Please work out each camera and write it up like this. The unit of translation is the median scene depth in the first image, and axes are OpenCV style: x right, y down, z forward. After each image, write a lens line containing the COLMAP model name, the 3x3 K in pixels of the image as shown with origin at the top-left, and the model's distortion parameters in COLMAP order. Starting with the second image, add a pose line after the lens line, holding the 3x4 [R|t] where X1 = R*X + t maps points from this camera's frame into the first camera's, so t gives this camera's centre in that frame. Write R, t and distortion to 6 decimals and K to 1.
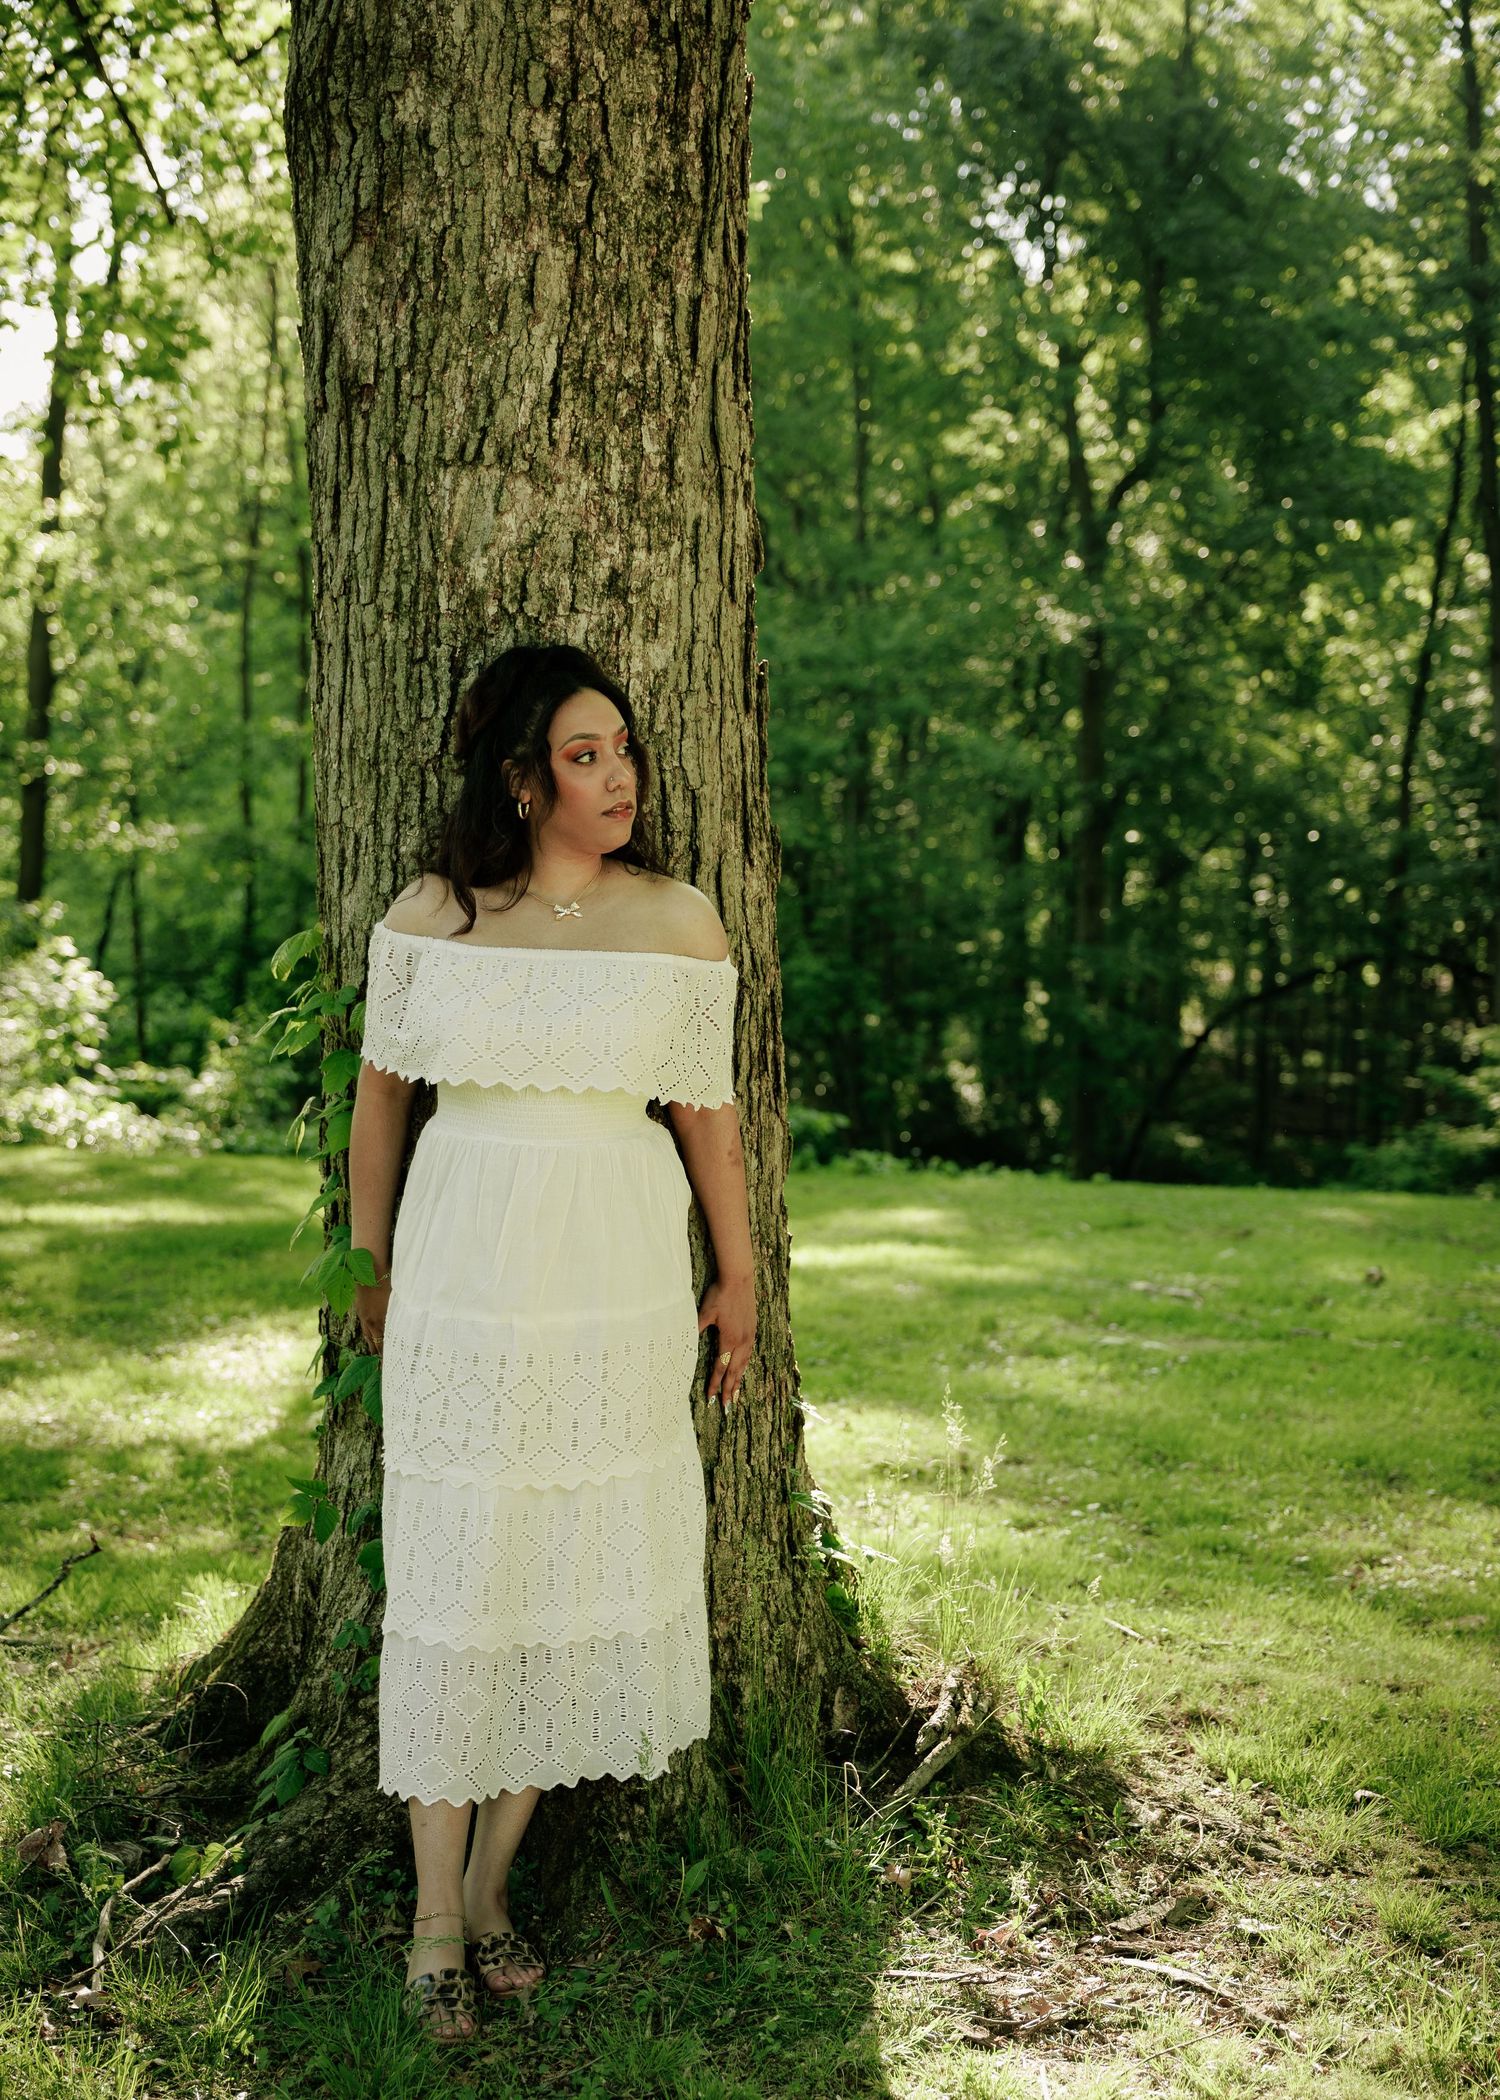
lens RADIAL K [[3105.0, 0, 750.0], [0, 3105.0, 1050.0], [0, 0, 1]] dist [-0.012262, -0.132442]
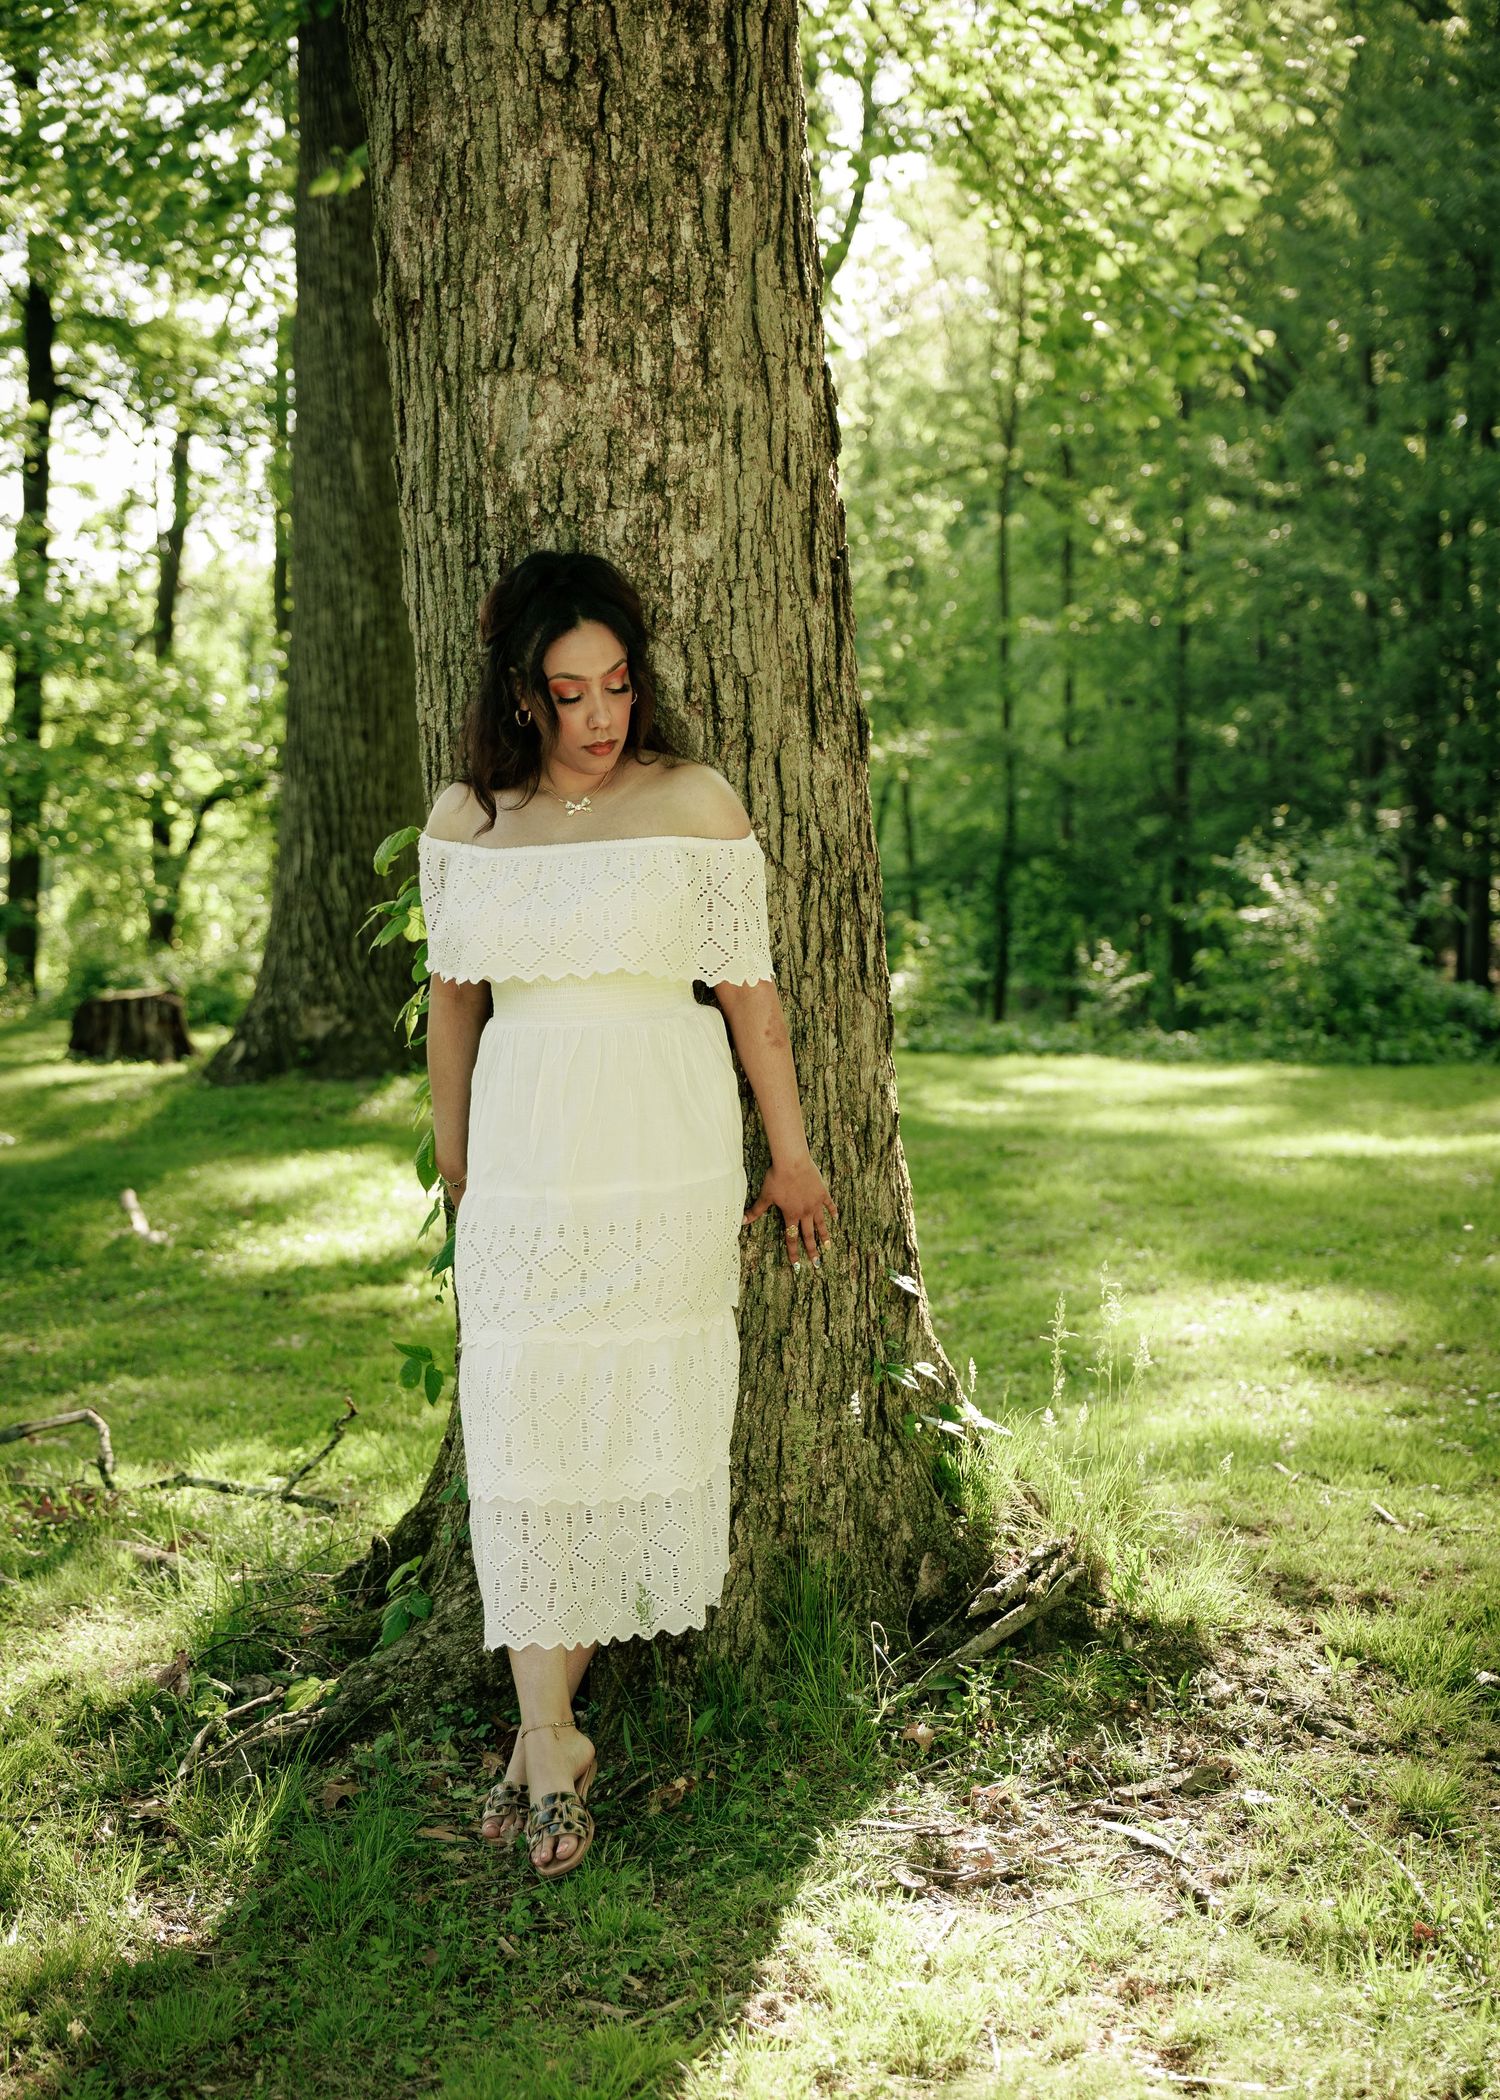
lens RADIAL K [[3102.8, 0, 750.2], [0, 3102.8, 1140.3], [0, 0, 1]] dist [-0.008038, -0.165480]
pose [[0.965696, -0.006634, -0.259591, 0.253822], [0.022537, 0.998043, 0.058333, 0.009104], [0.258696, -0.062183, 0.963955, 0.007782]]
